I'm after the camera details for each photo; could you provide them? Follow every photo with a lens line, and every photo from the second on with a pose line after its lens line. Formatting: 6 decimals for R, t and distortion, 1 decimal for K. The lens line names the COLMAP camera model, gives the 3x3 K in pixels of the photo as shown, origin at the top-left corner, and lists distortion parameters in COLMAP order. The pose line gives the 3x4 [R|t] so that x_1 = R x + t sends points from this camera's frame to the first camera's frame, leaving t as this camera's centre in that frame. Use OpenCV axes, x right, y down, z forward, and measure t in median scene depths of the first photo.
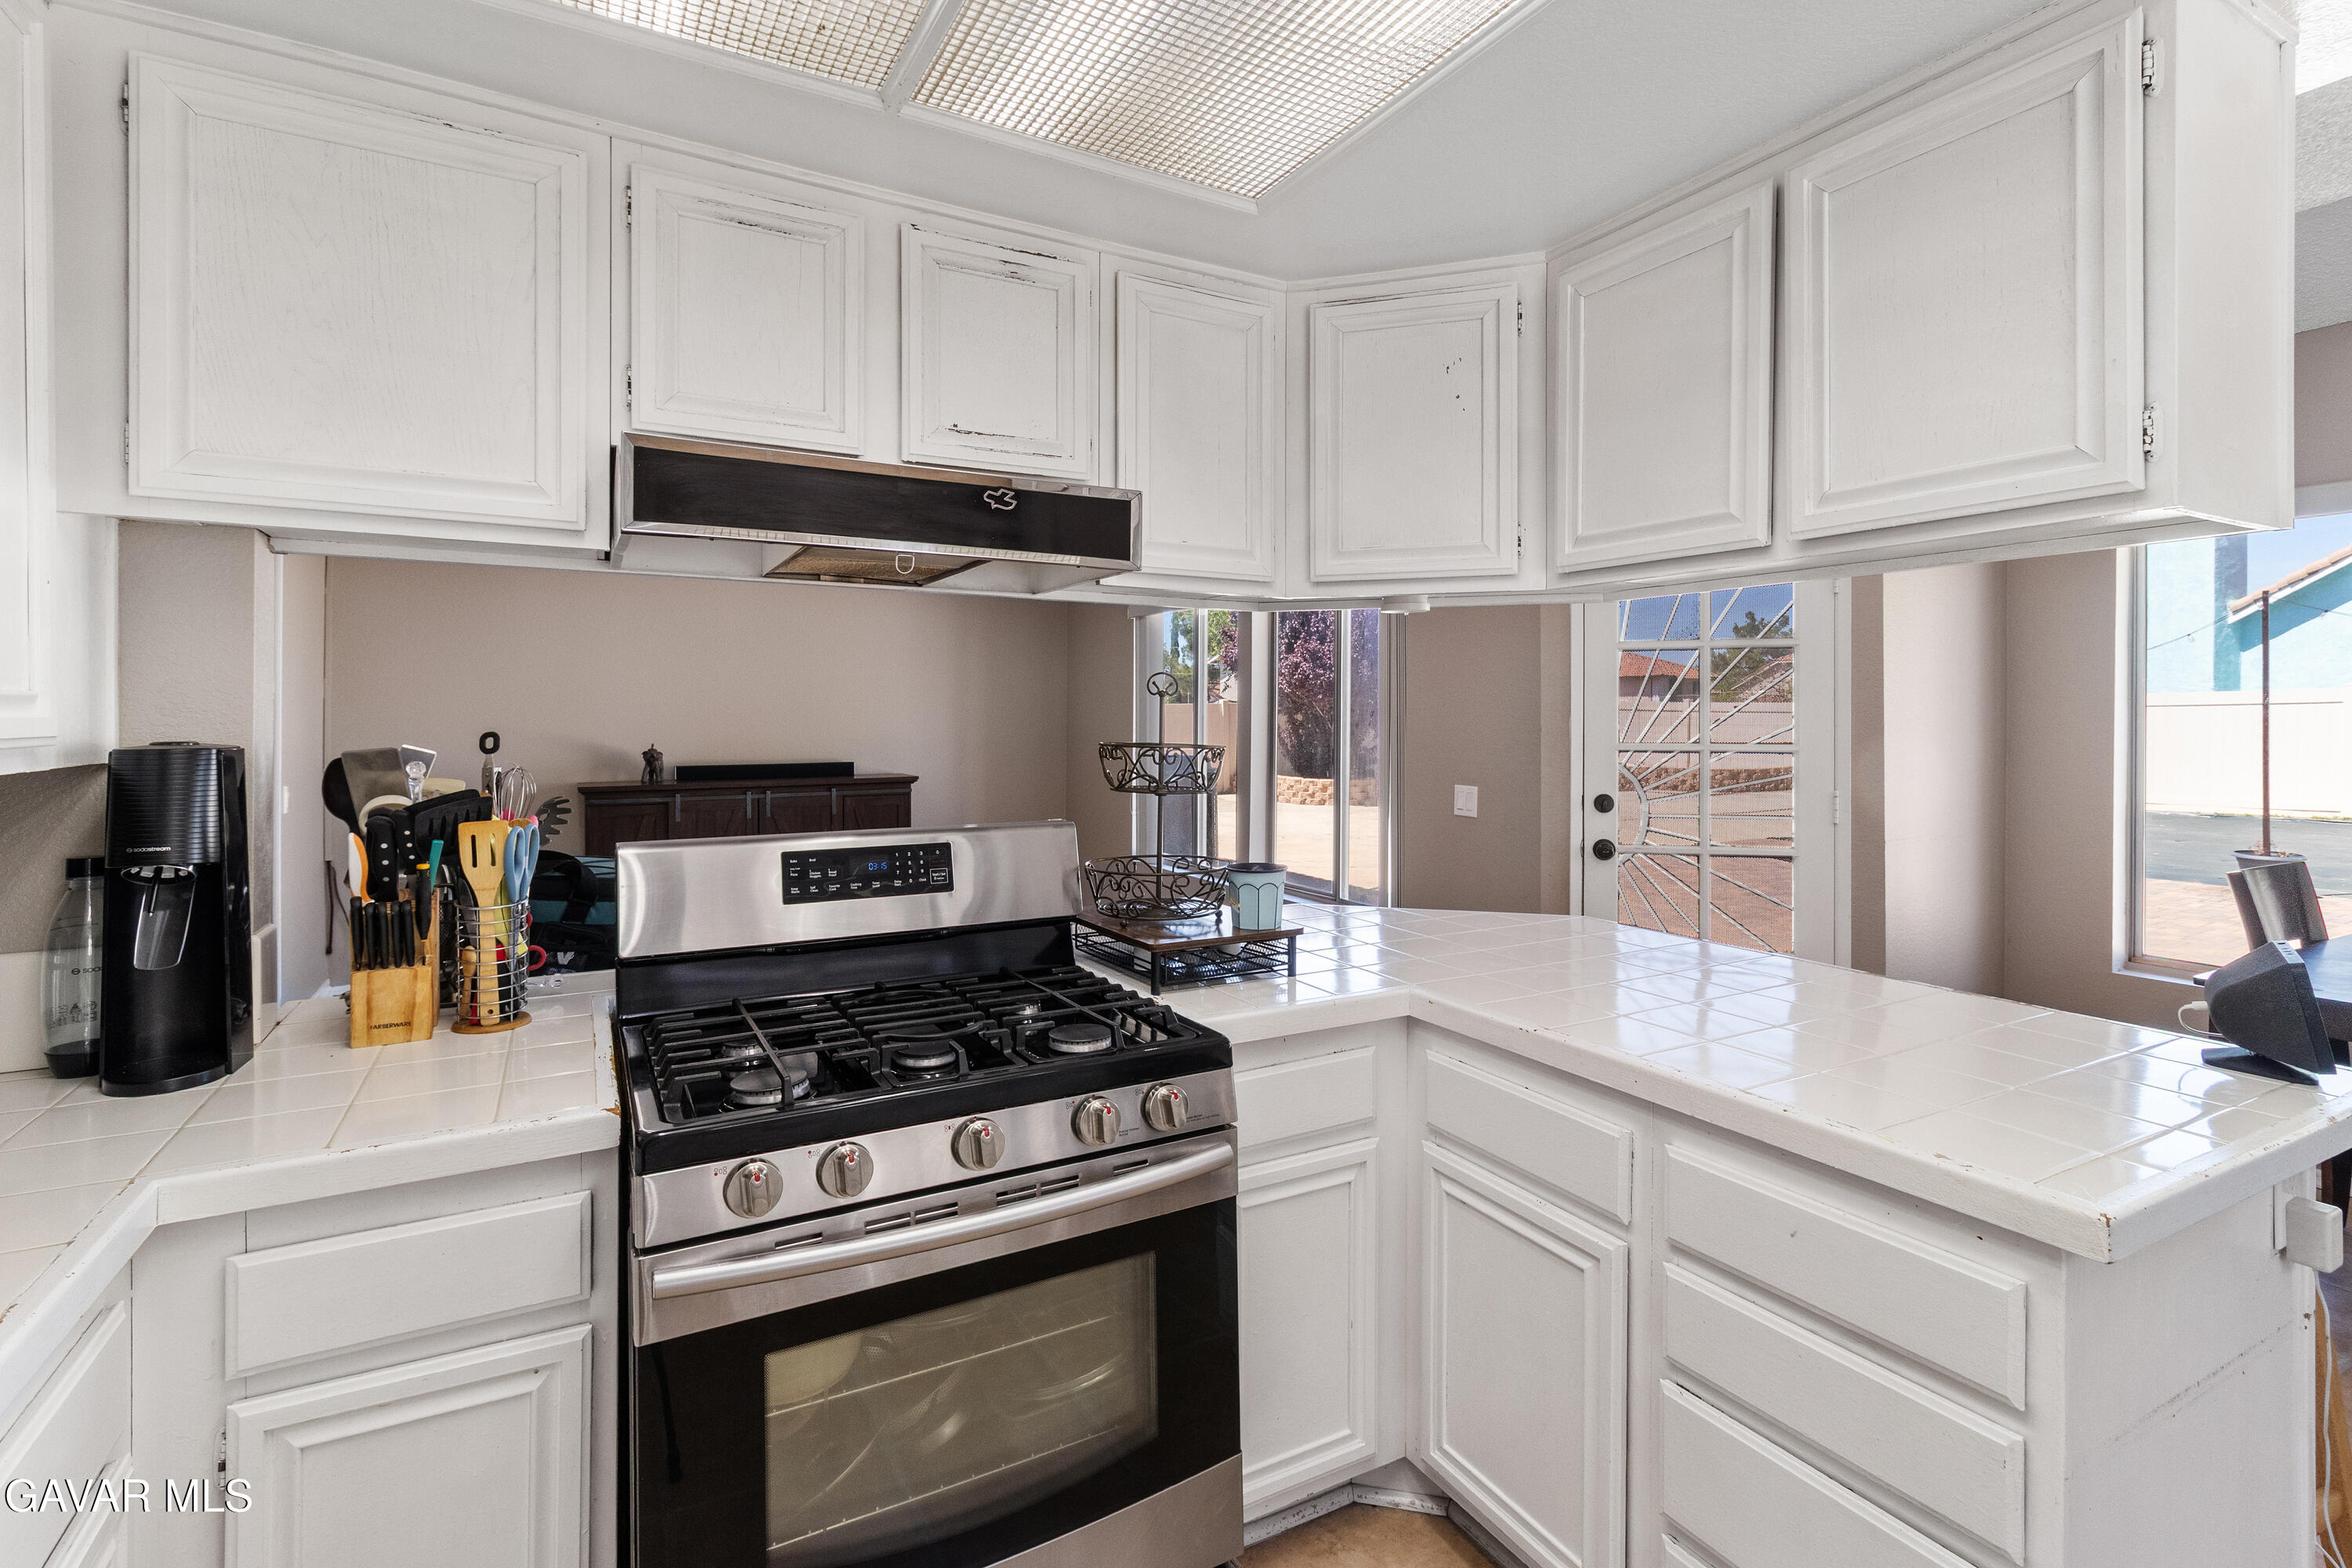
lens RADIAL K [[1100.7, 0, 1193.9], [0, 1100.7, 724.7], [0, 0, 1]] dist [-0.001660, 0.001037]
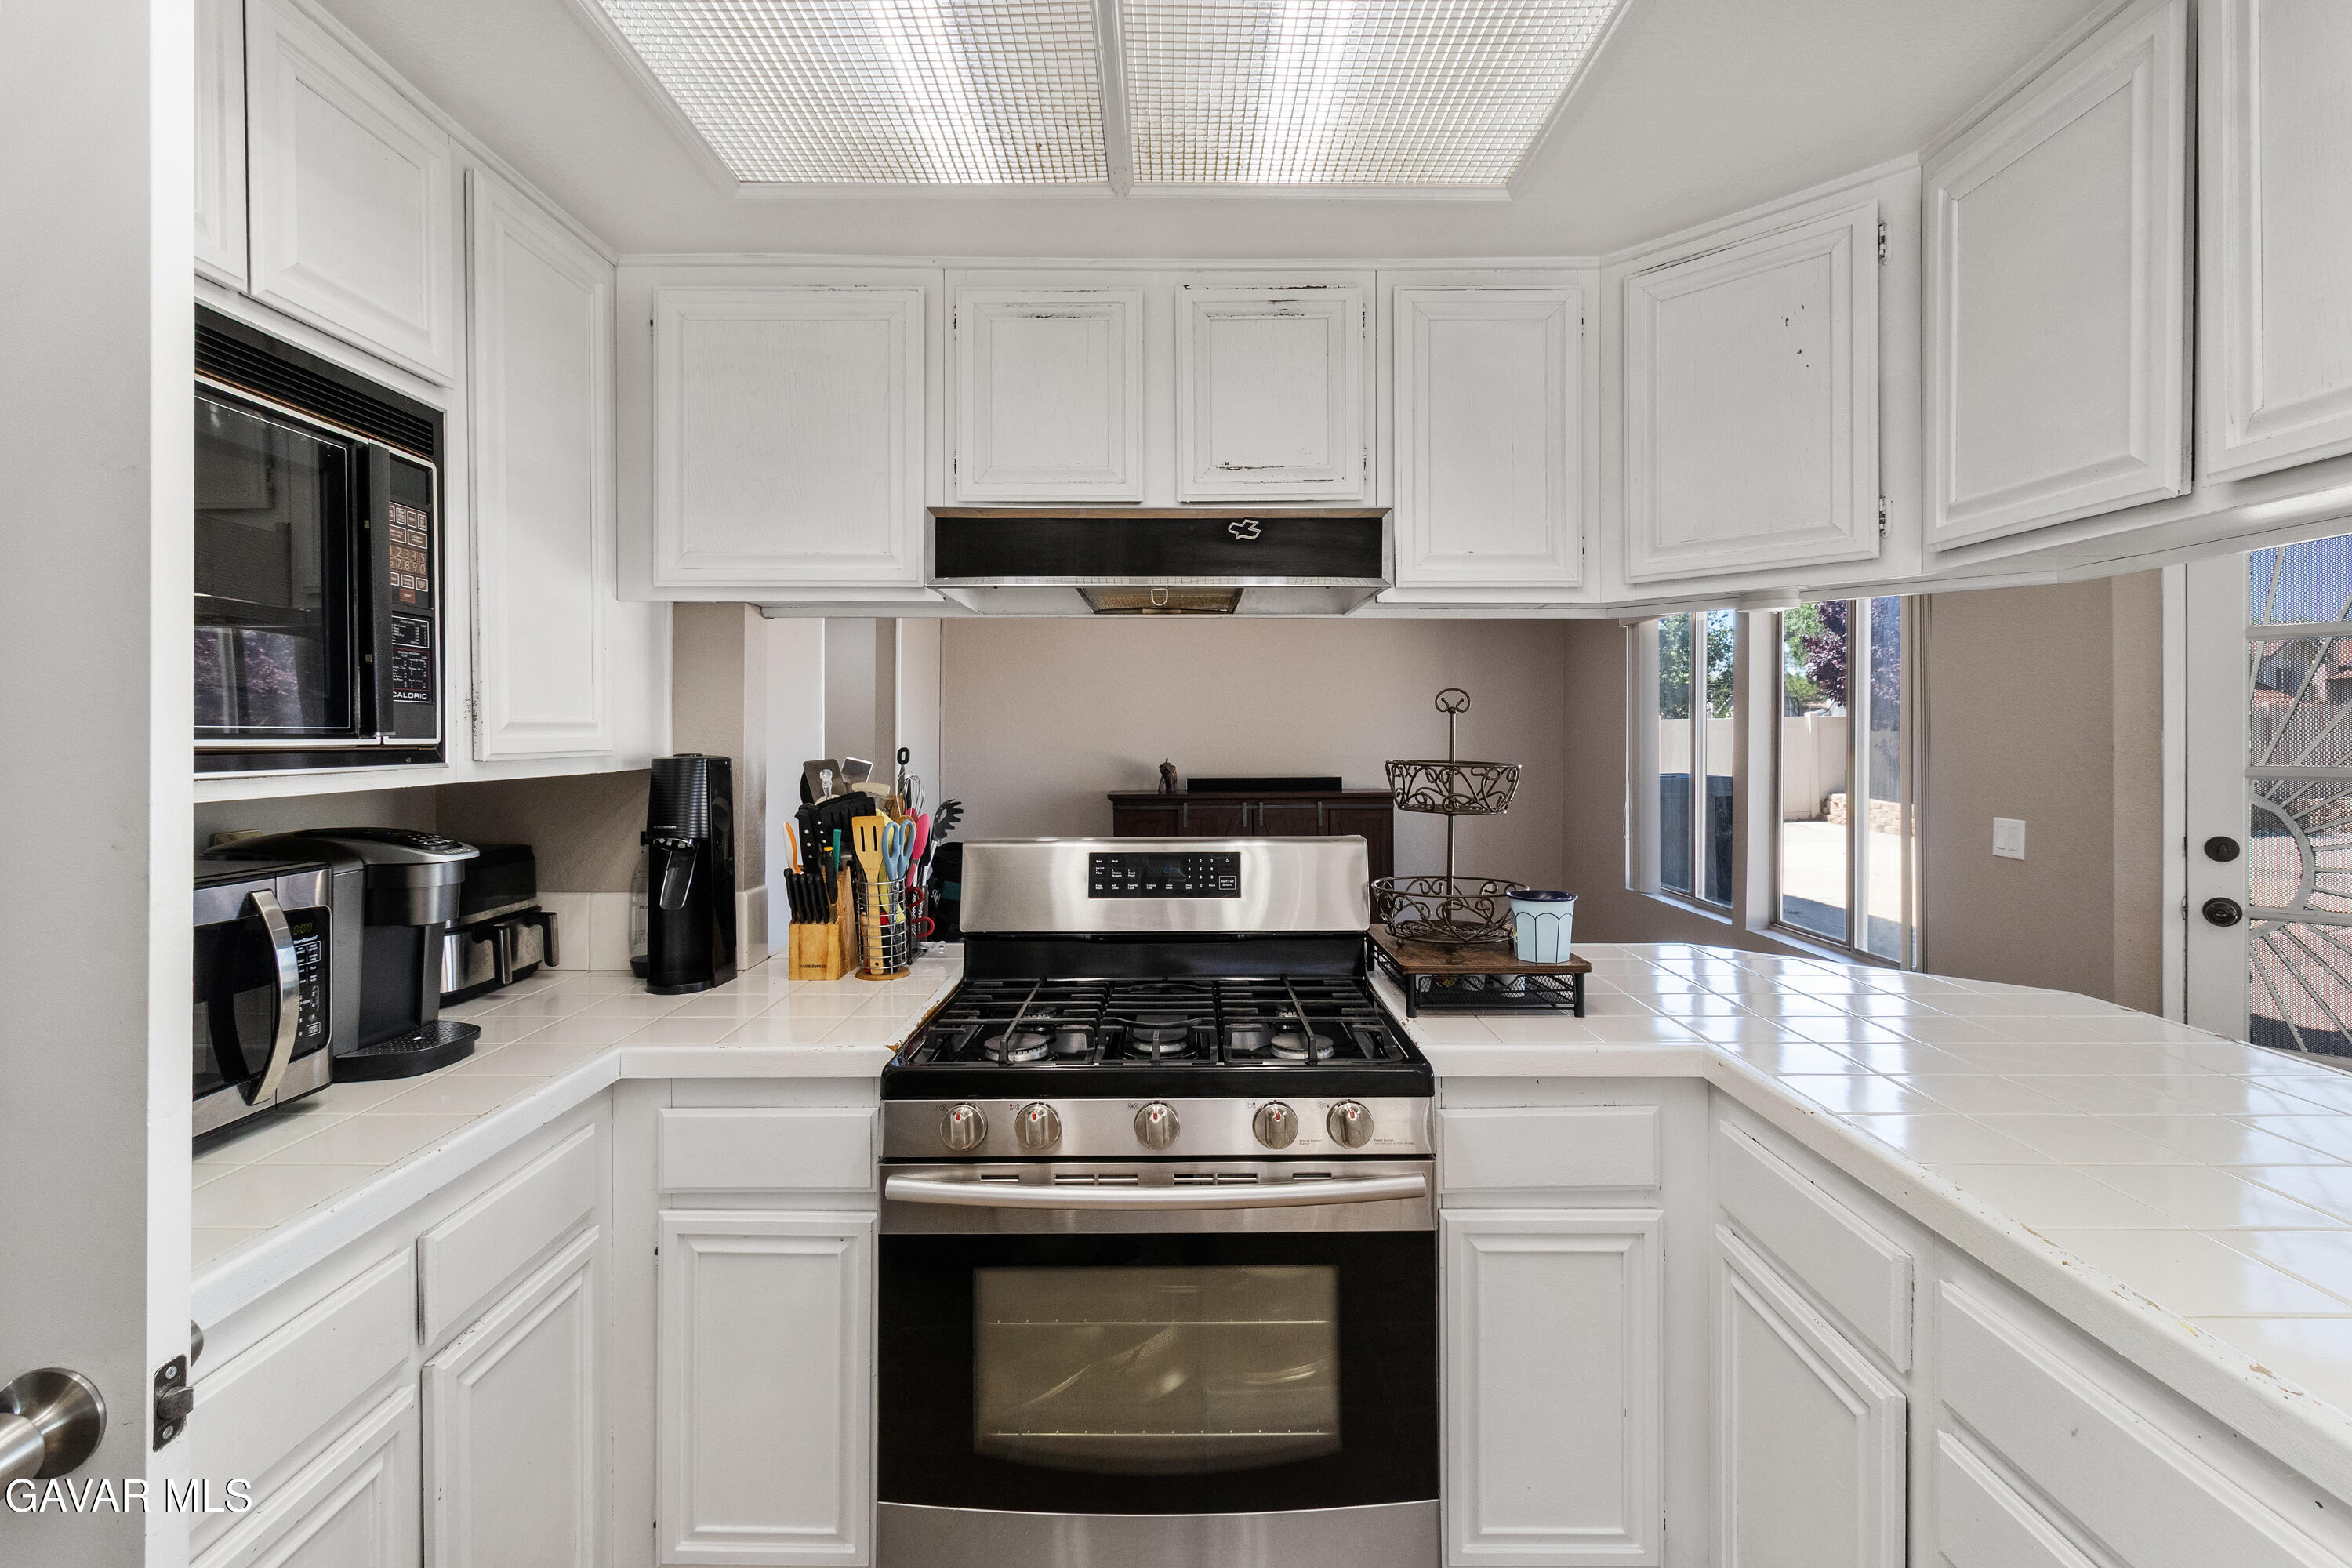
lens RADIAL K [[1100.7, 0, 1188.0], [0, 1100.7, 740.5], [0, 0, 1]] dist [-0.001660, 0.001037]
pose [[0.872149, -0.000174, -0.489240, 0.305873], [-0.000244, 1.000000, -0.000792, -0.000881], [0.489240, 0.000810, 0.872149, 0.050114]]
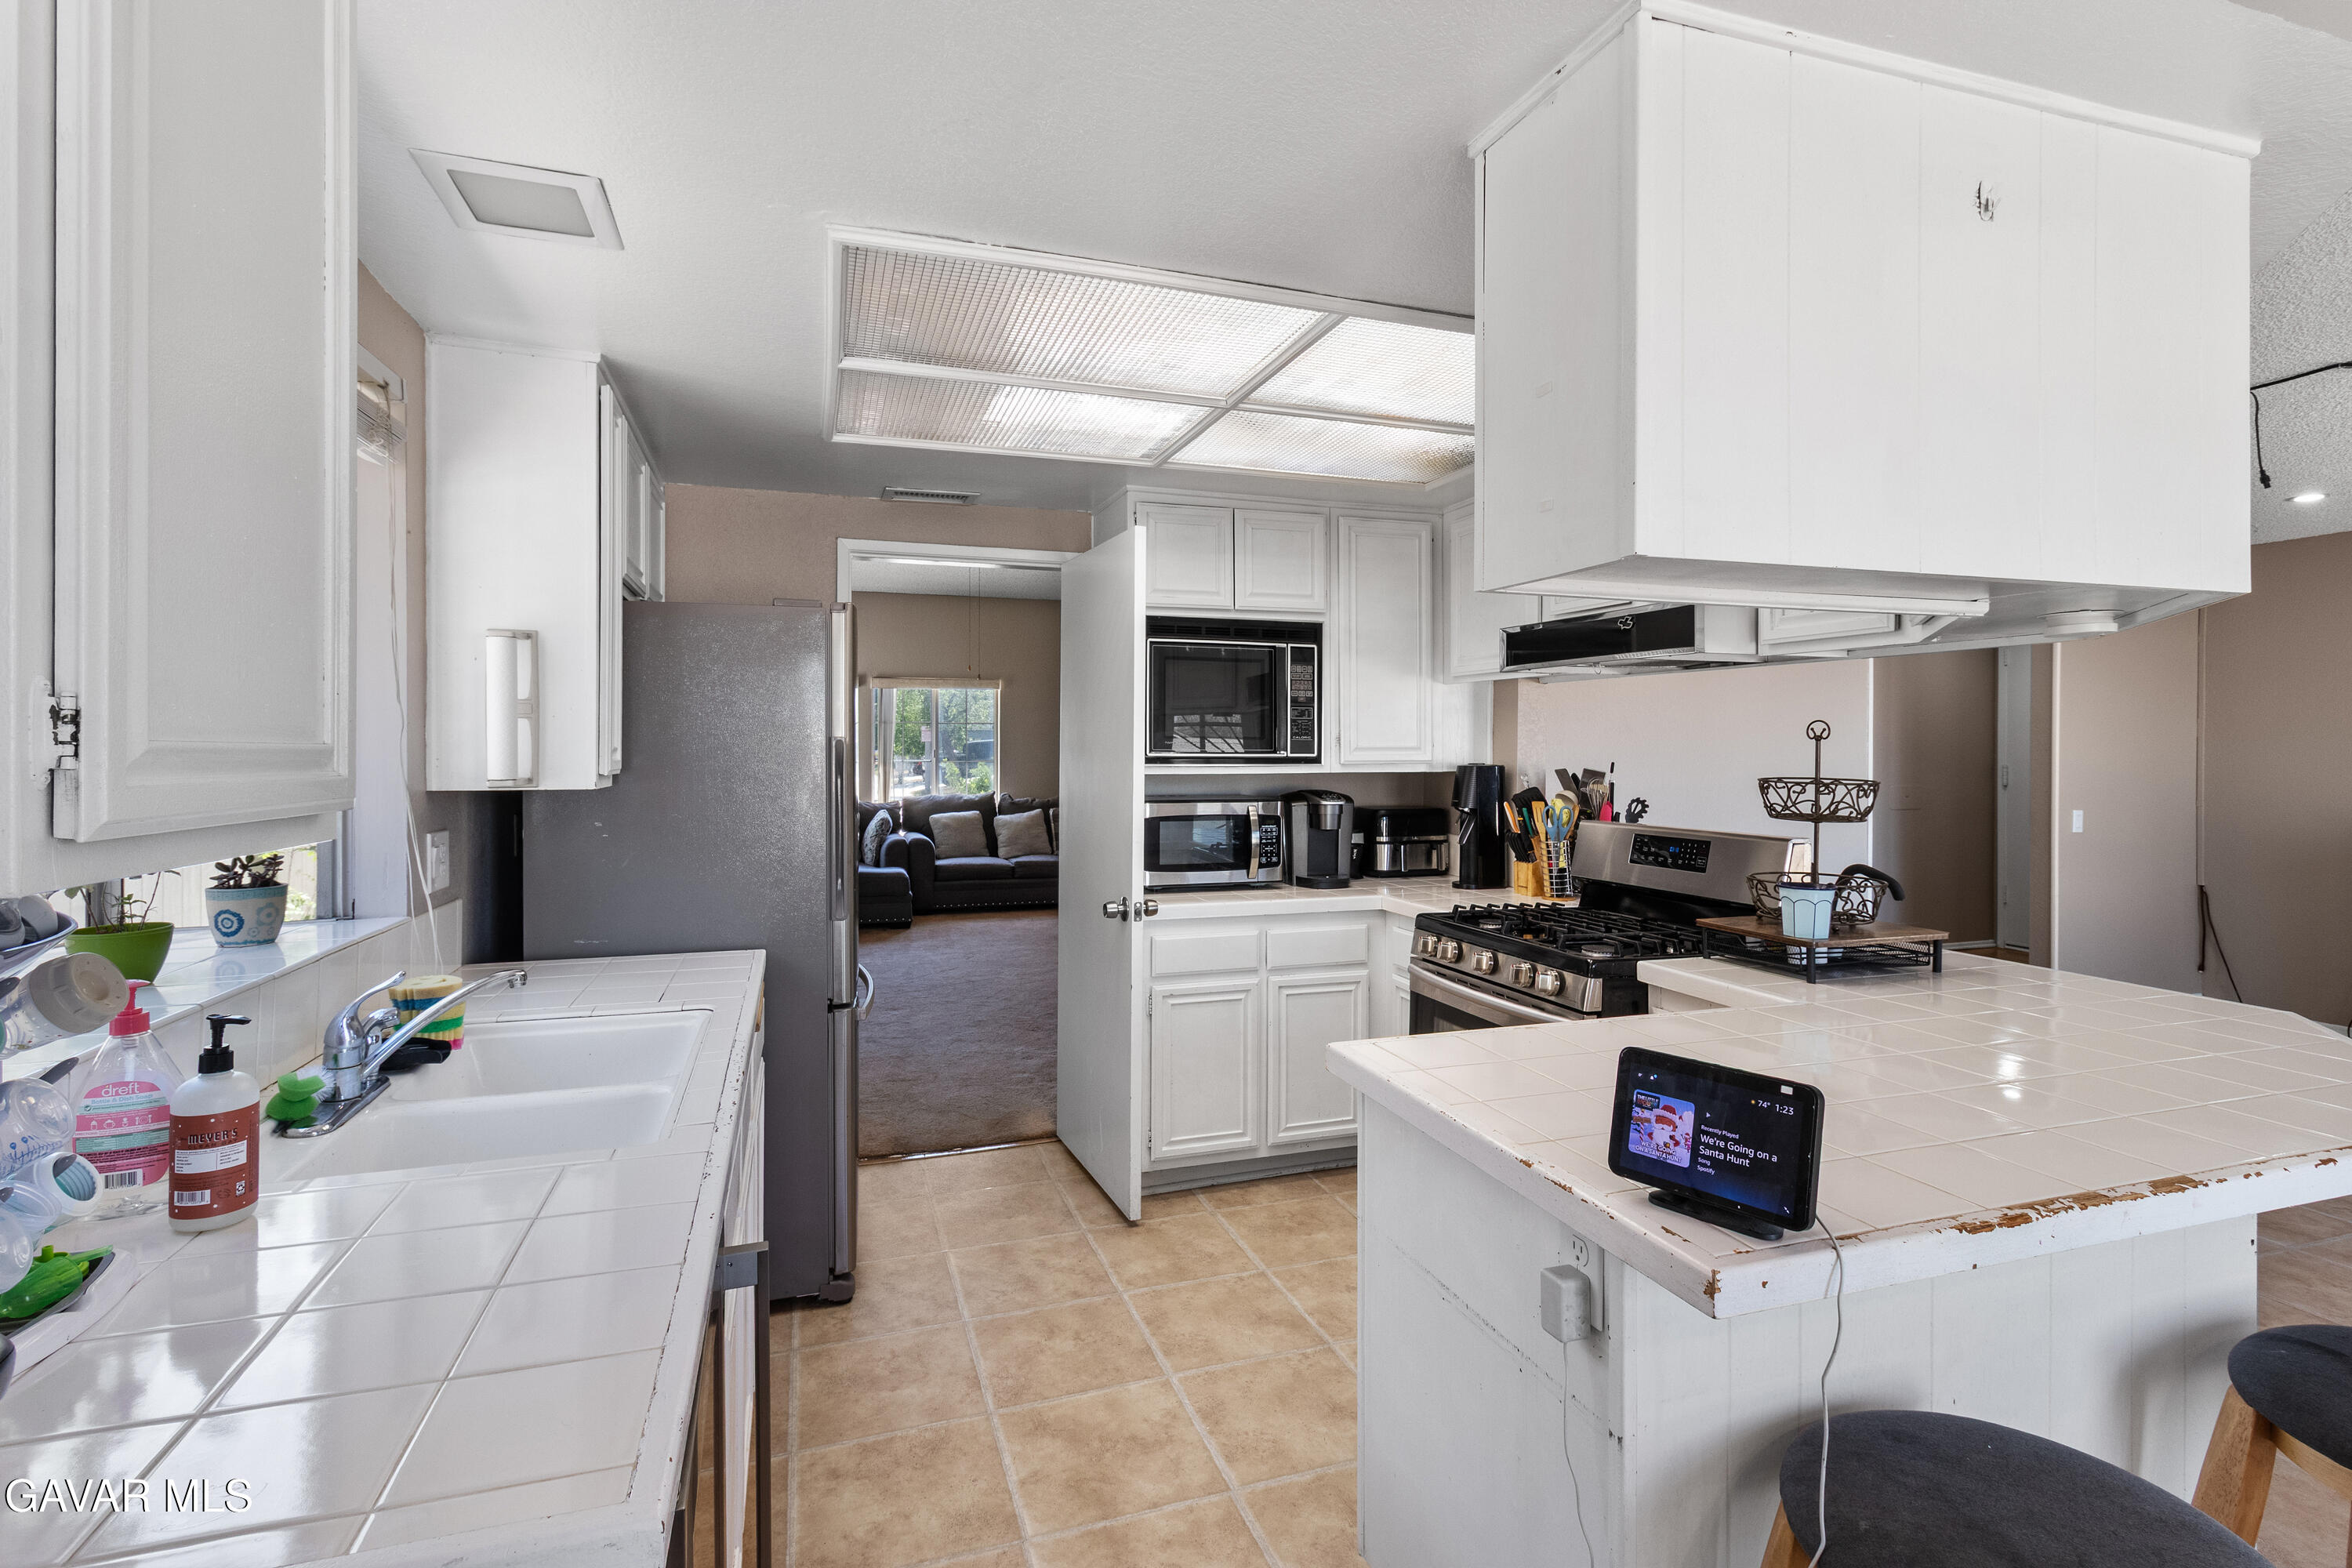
lens RADIAL K [[1100.7, 0, 1192.5], [0, 1100.7, 746.5], [0, 0, 1]] dist [-0.001660, 0.001037]
pose [[-0.183456, -0.002125, -0.983026, 1.597746], [-0.009317, 0.999957, -0.000423, -0.014969], [0.982984, 0.009082, -0.183468, 0.694378]]
